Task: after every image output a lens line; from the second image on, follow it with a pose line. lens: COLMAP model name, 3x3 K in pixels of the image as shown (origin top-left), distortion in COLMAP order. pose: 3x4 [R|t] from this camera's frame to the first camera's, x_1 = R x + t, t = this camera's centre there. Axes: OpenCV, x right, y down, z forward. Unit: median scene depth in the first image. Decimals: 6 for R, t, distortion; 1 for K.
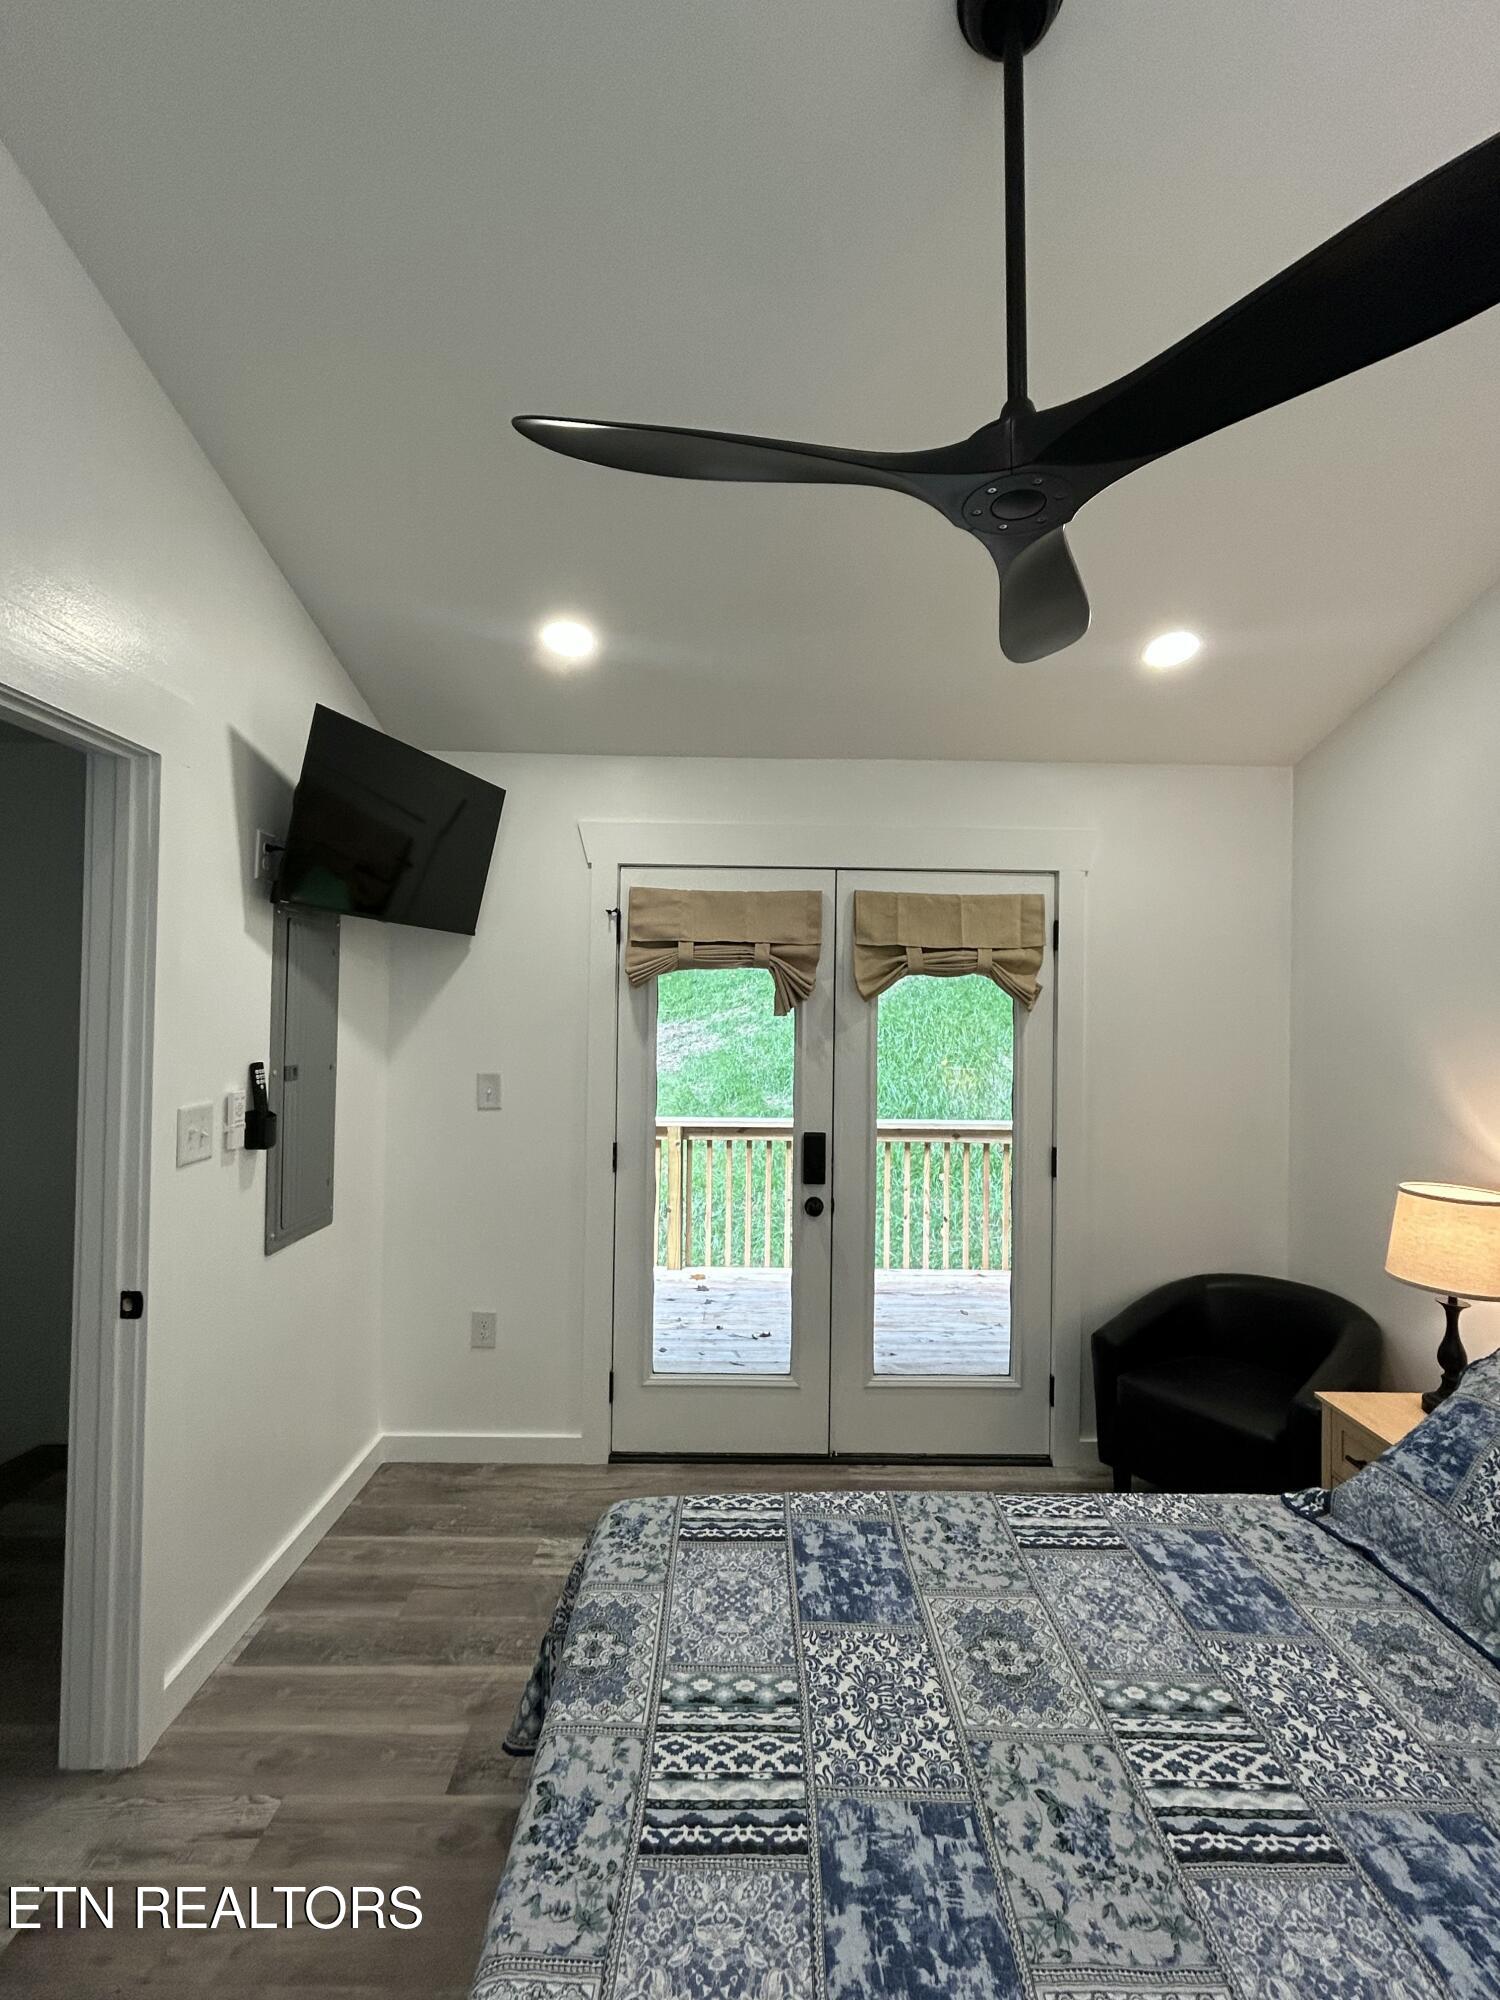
lens RADIAL K [[946.8, 0, 786.3], [0, 946.8, 995.2], [0, 0, 1]] dist [0.002996, 0.000532]
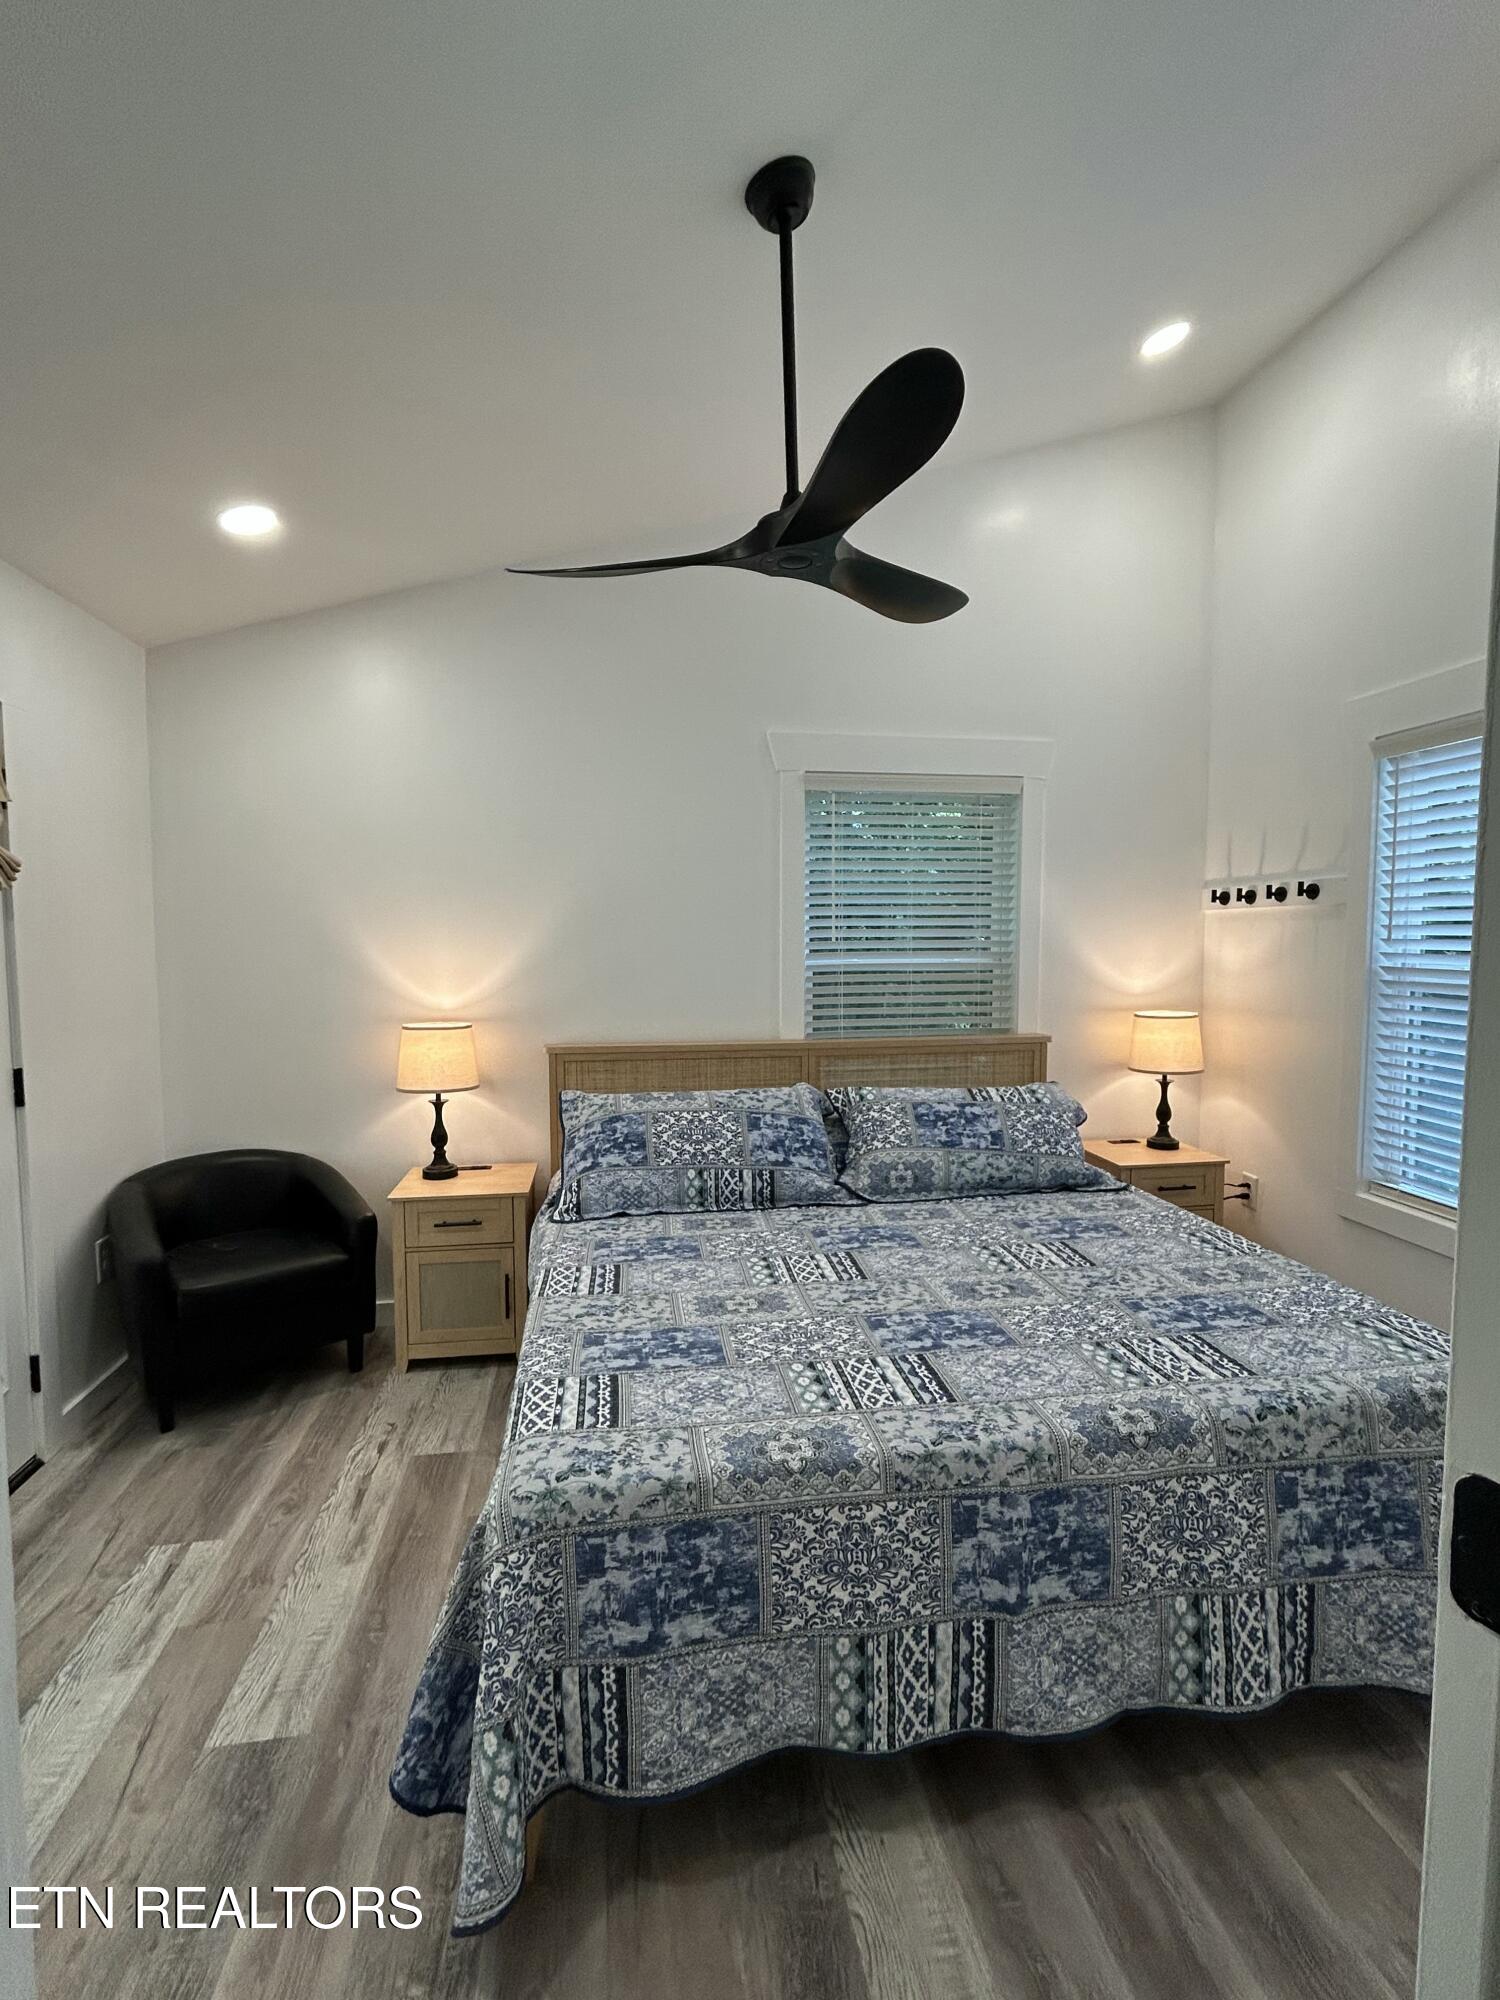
lens RADIAL K [[946.8, 0, 786.3], [0, 946.8, 995.2], [0, 0, 1]] dist [0.002996, 0.000532]
pose [[-0.171963, -0.072722, 0.982415, -1.160314], [-0.006157, 0.997331, 0.072748, 0.098890], [-0.985084, 0.006461, -0.171952, 1.132520]]
